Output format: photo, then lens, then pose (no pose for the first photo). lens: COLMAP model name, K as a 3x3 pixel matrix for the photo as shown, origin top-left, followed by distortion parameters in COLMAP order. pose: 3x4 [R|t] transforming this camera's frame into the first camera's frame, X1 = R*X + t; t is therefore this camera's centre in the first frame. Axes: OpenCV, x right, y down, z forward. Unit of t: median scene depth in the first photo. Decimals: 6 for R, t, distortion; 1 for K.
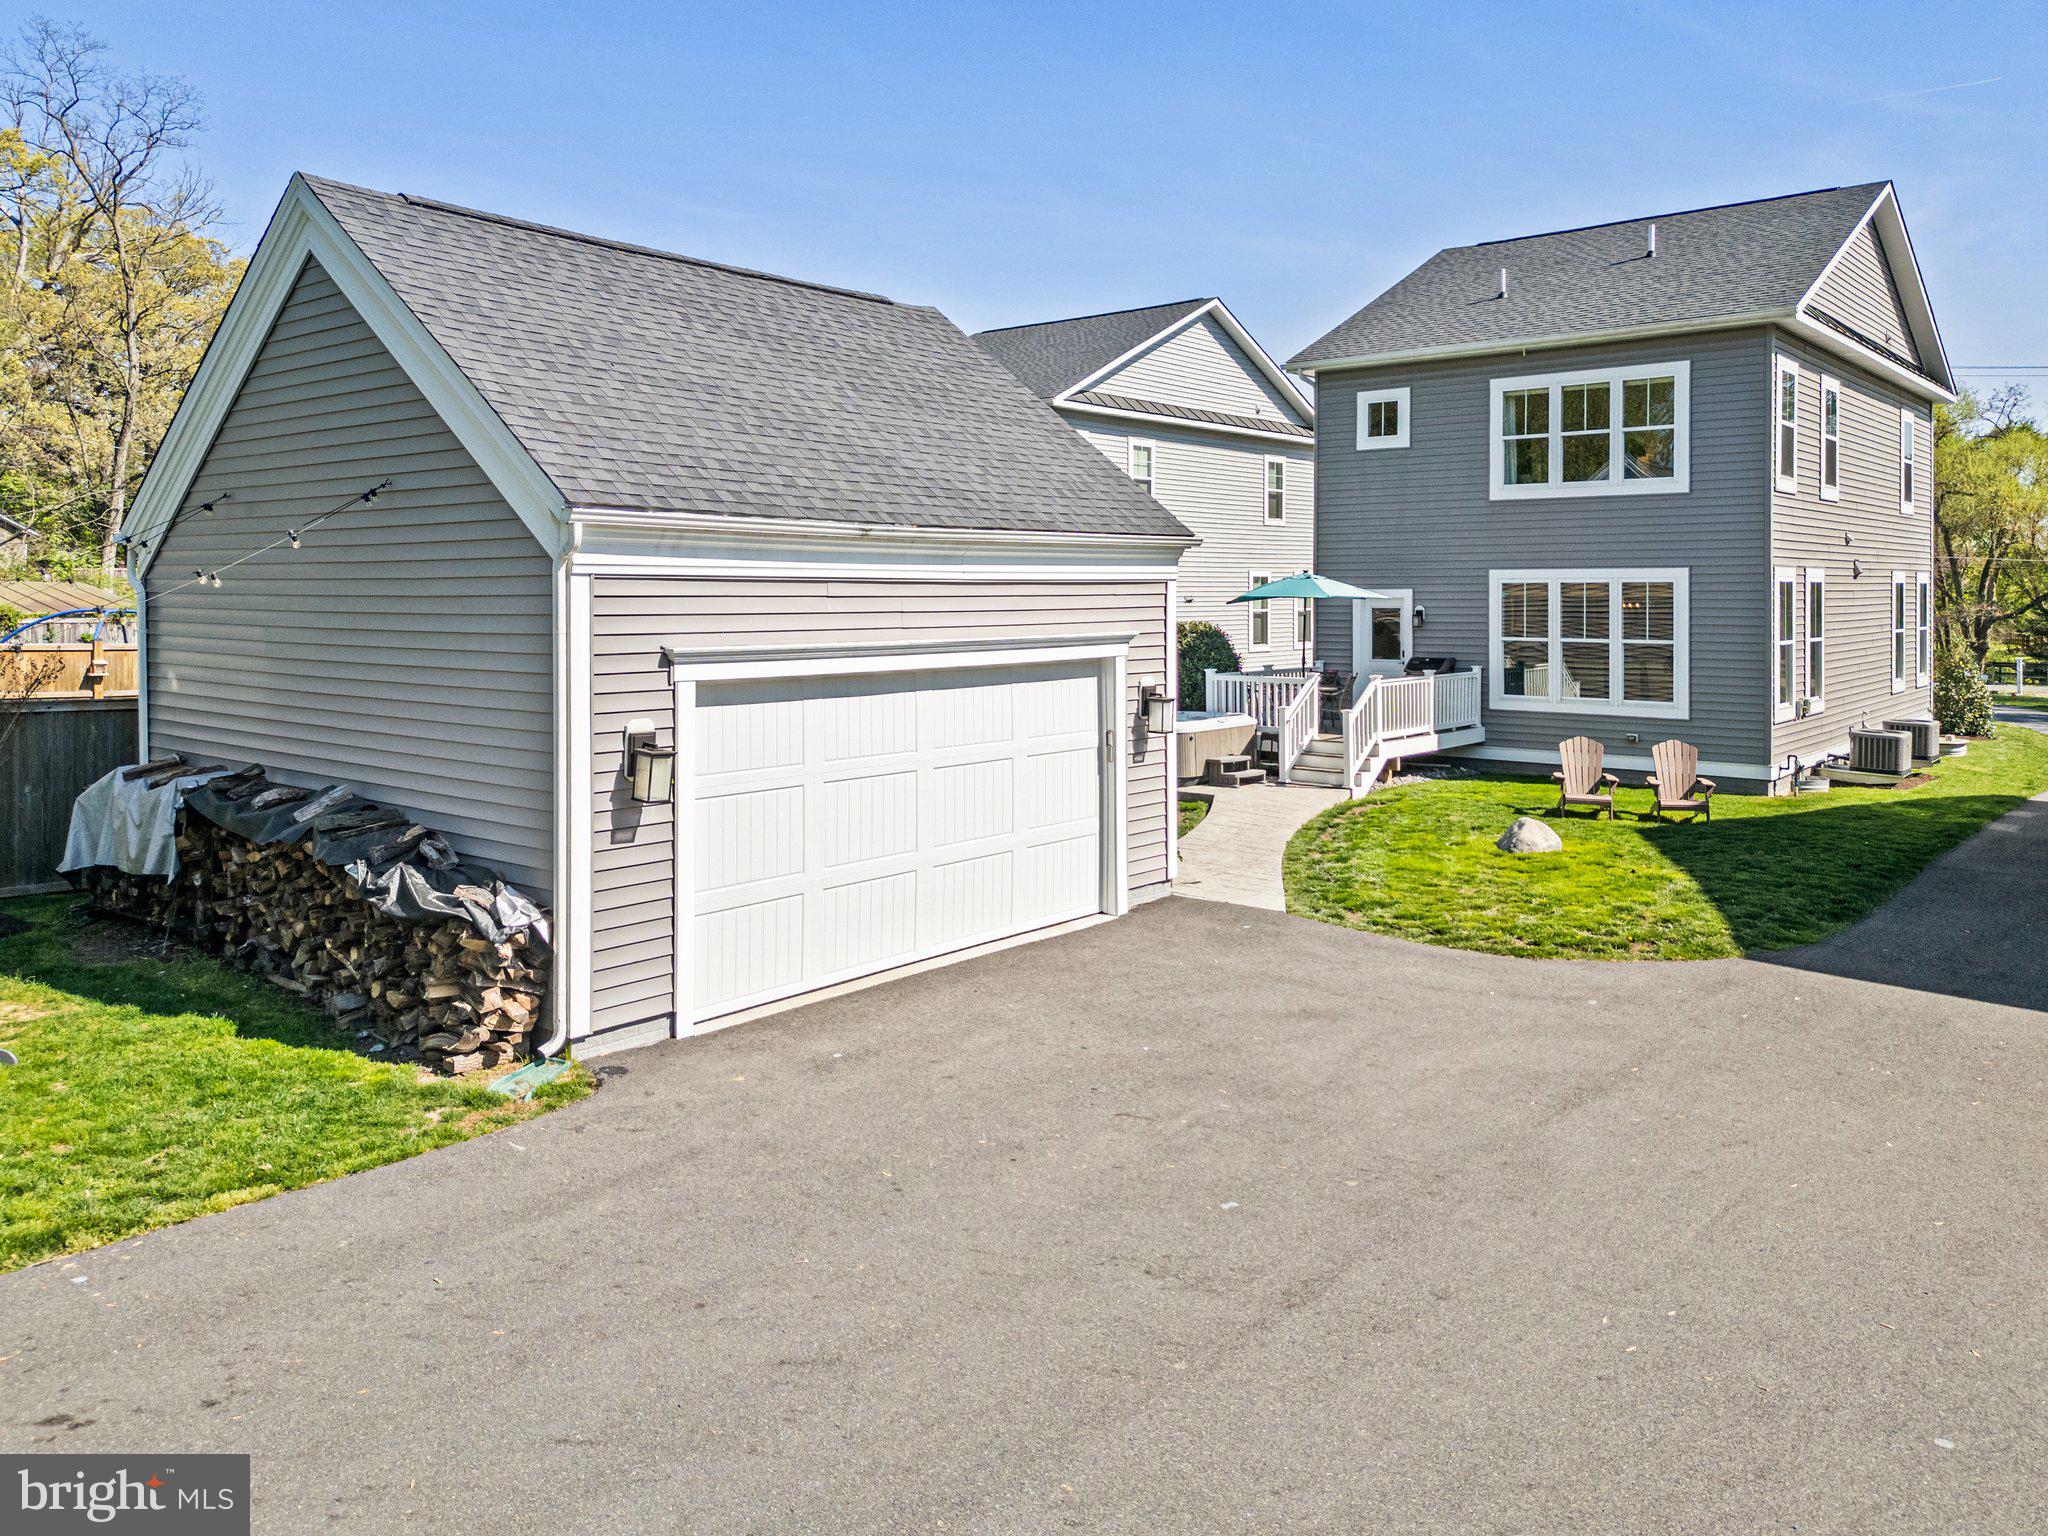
lens RADIAL K [[1459.0, 0, 1024.6], [0, 1459.0, 610.2], [0, 0, 1]] dist [0.037858, -0.000702]
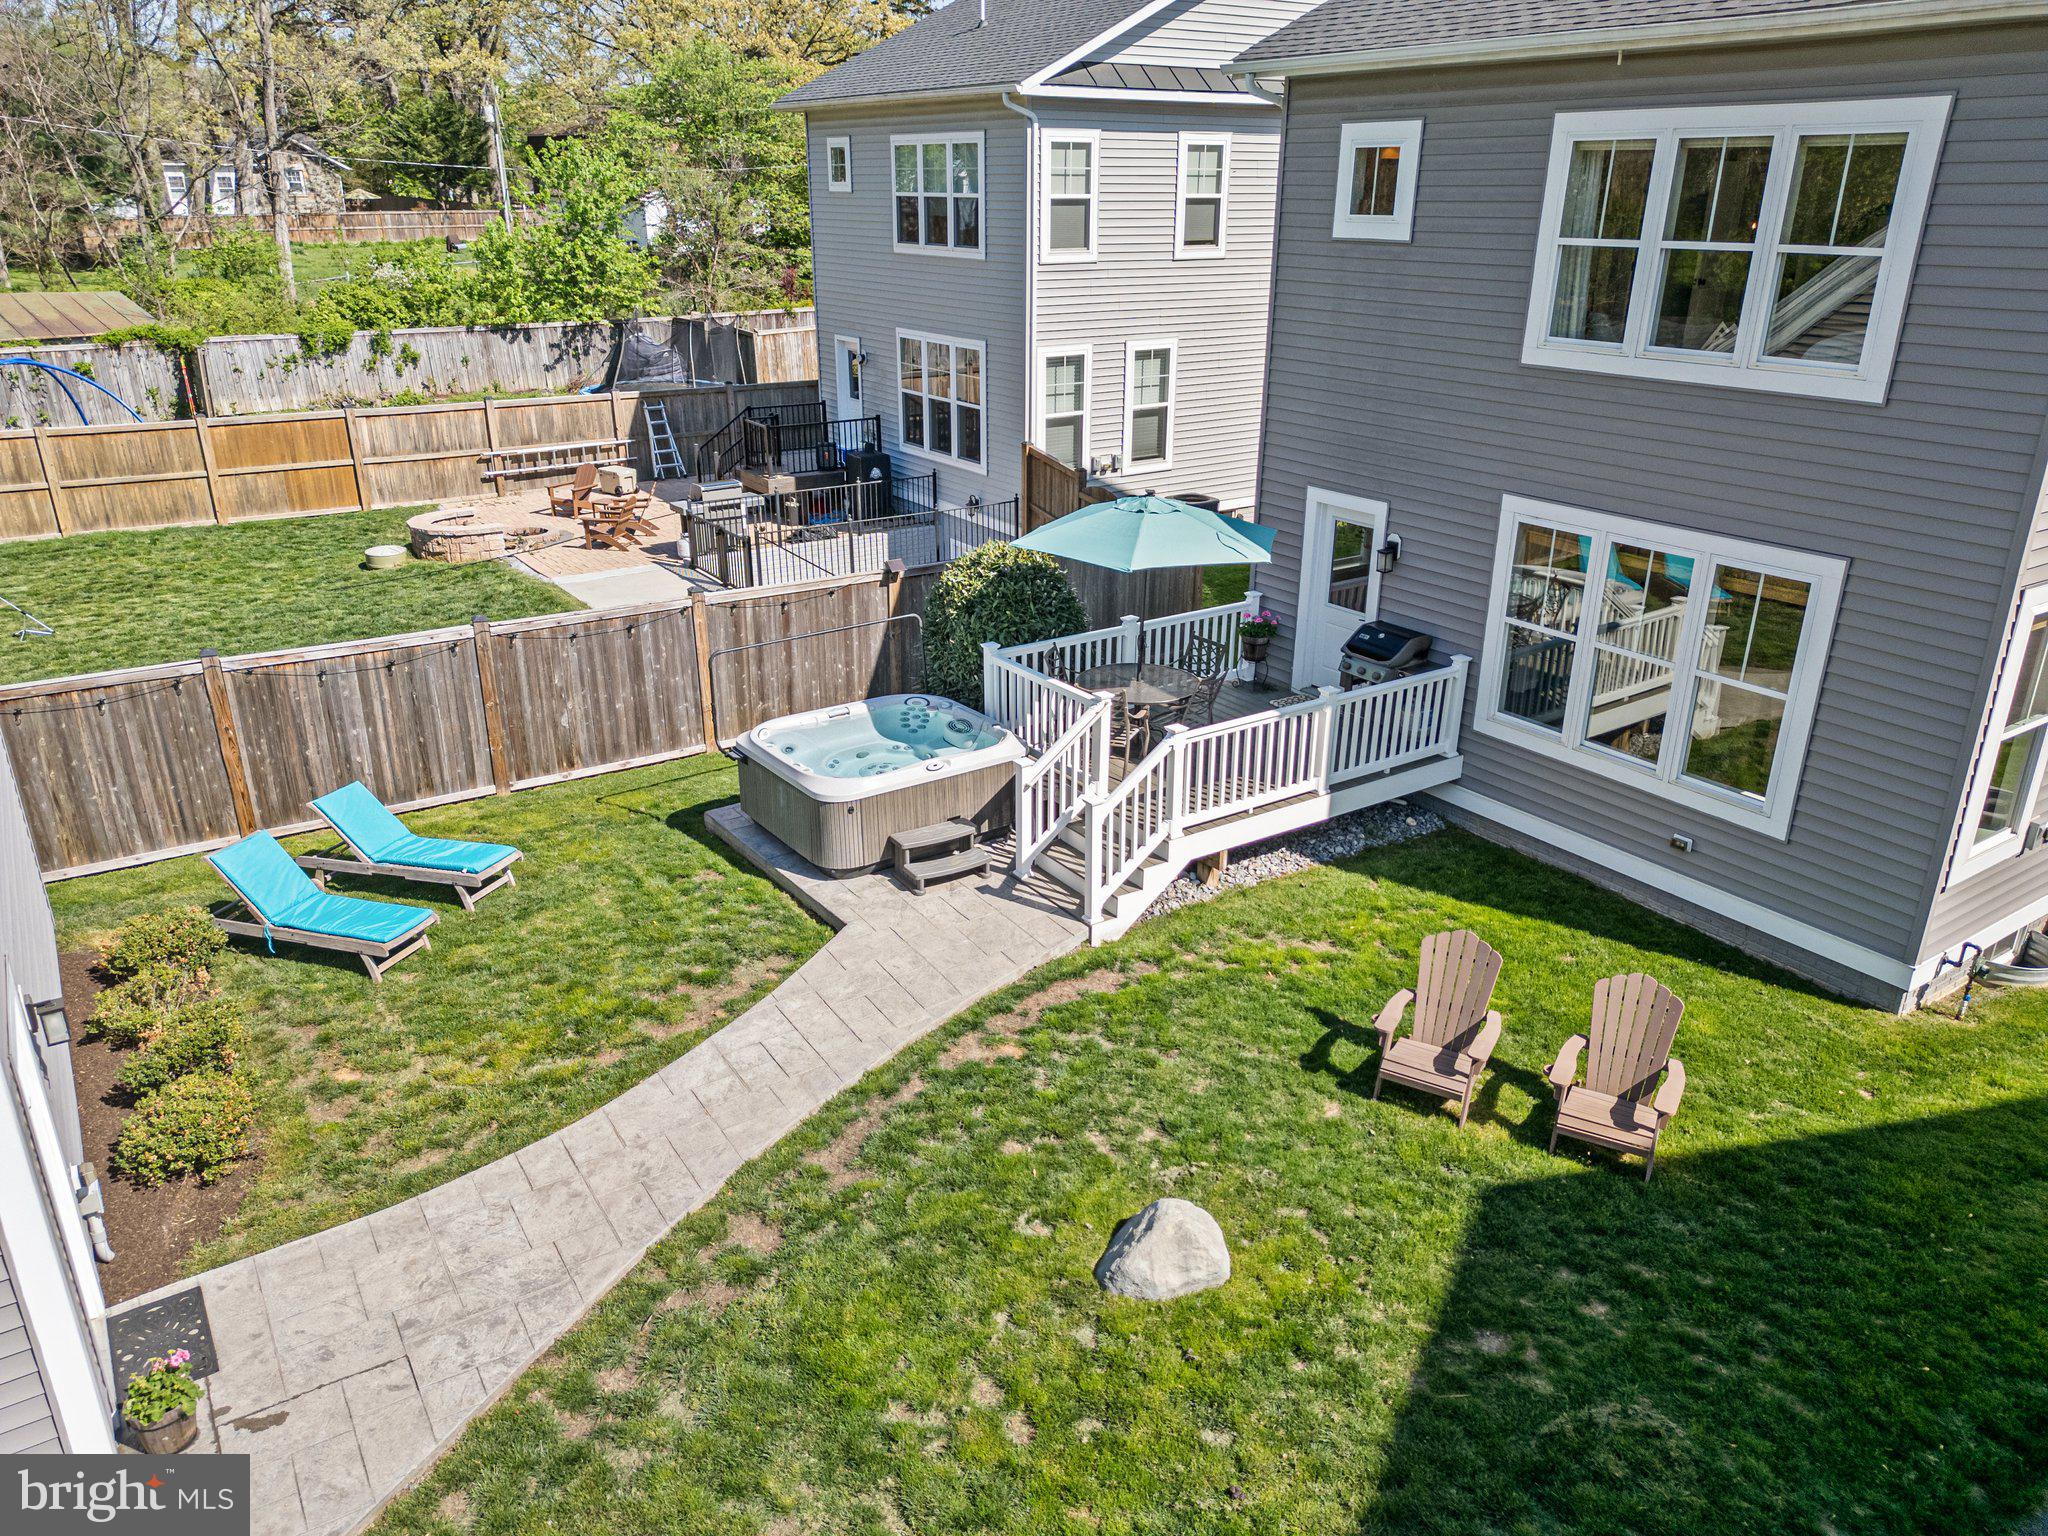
lens RADIAL K [[1430.4, 0, 1024.0], [0, 1430.4, 768.0], [0, 0, 1]] dist [0.020496, 0.000106]
pose [[0.960835, 0.106440, -0.255863, 0.305485], [-0.005838, 0.930863, 0.365322, -0.133260], [0.277058, -0.349521, 0.895027, 0.450175]]
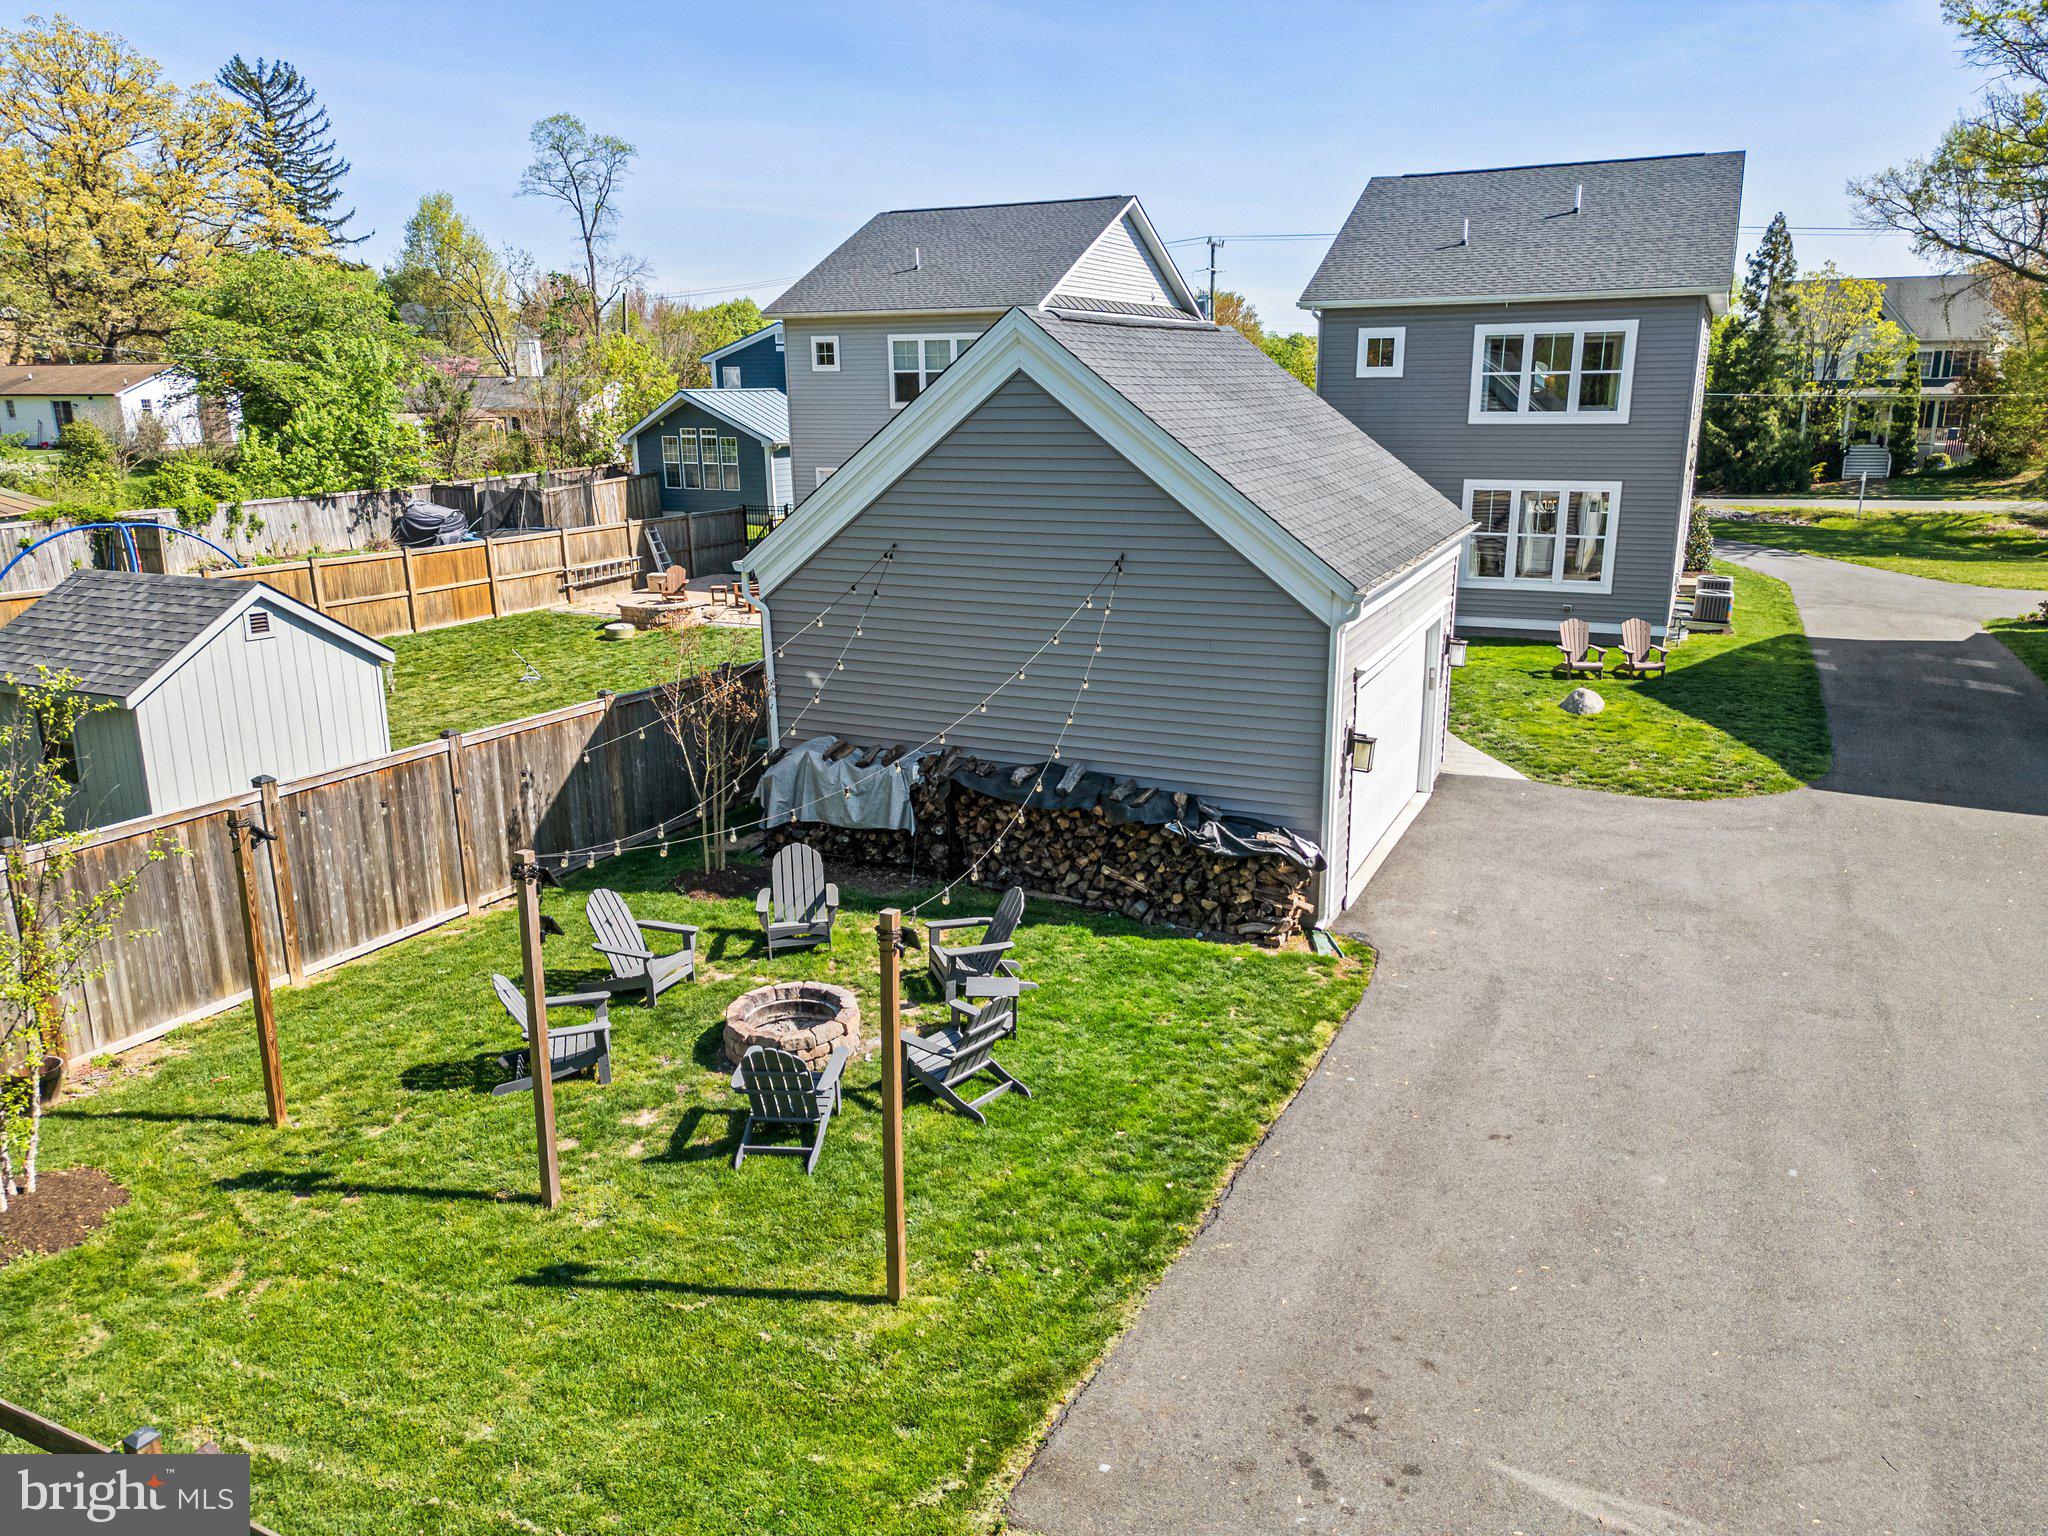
lens RADIAL K [[1417.6, 0, 988.3], [0, 1417.6, 759.5], [0, 0, 1]] dist [0.029454, -0.000556]
pose [[0.967934, -0.077628, 0.238909, -0.423657], [0.016424, 0.968576, 0.248177, -0.111175], [-0.250667, -0.236295, 0.938792, -0.134338]]
